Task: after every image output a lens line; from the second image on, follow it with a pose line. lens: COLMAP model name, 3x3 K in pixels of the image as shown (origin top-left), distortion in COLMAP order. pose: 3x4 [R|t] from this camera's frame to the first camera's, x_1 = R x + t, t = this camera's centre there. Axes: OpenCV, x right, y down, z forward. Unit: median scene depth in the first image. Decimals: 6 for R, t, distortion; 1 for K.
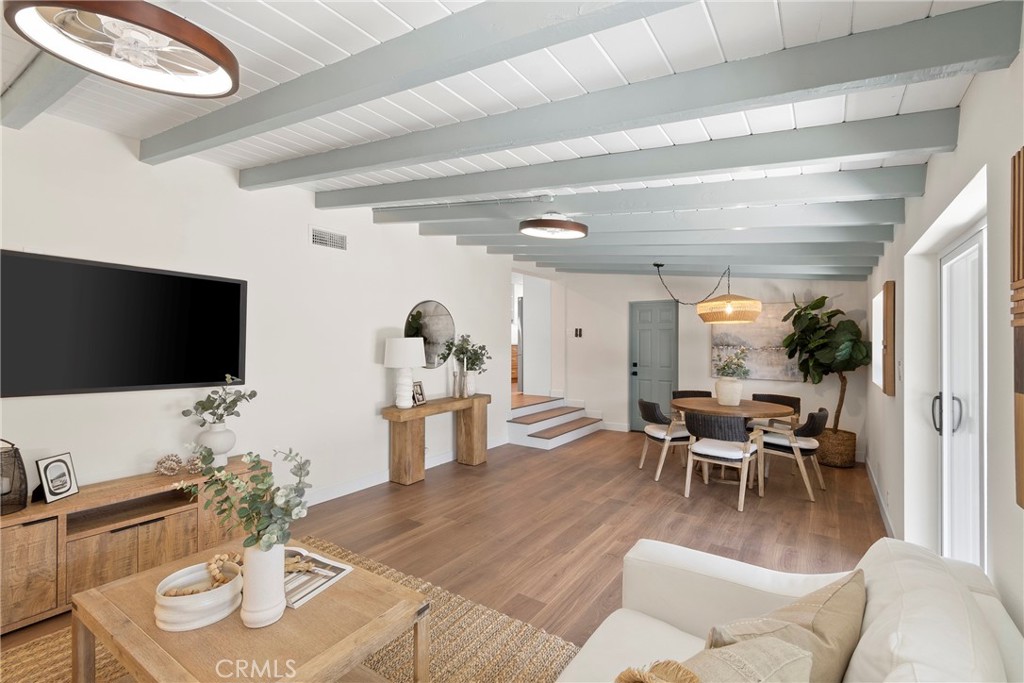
lens RADIAL K [[455.0, 0, 514.5], [0, 455.0, 340.3], [0, 0, 1]] dist [-0.001182, -0.000458]
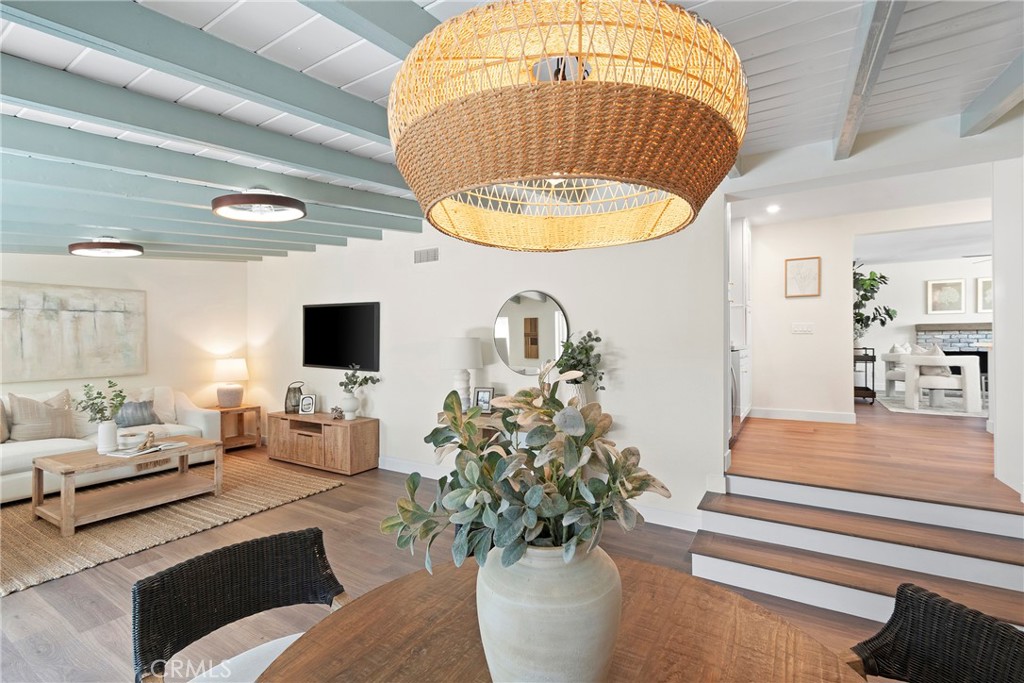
lens RADIAL K [[455.0, 0, 514.5], [0, 455.0, 340.3], [0, 0, 1]] dist [-0.001182, -0.000458]
pose [[0.045744, -0.007669, -0.998924, 0.940157], [0.009539, 0.999928, -0.007240, 0.010841], [0.998908, -0.009198, 0.045814, 1.425268]]
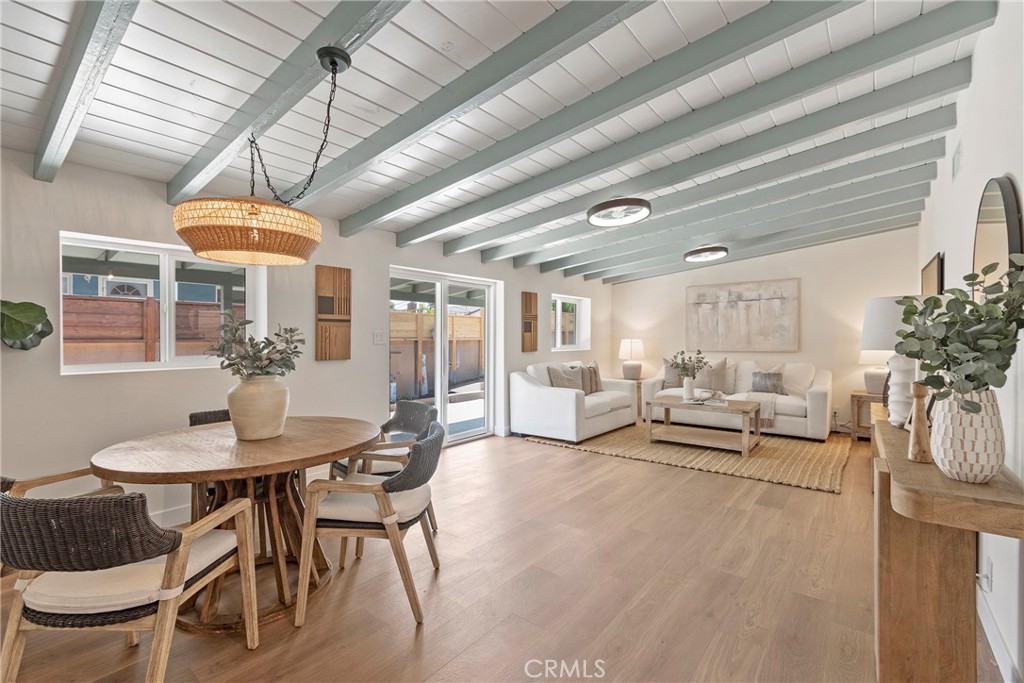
lens RADIAL K [[455.0, 0, 514.5], [0, 455.0, 340.3], [0, 0, 1]] dist [-0.001182, -0.000458]
pose [[-0.997412, -0.003607, 0.071814, 0.253914], [-0.003475, 0.999992, 0.001961, 0.062476], [-0.071820, 0.001706, -0.997416, 2.107157]]
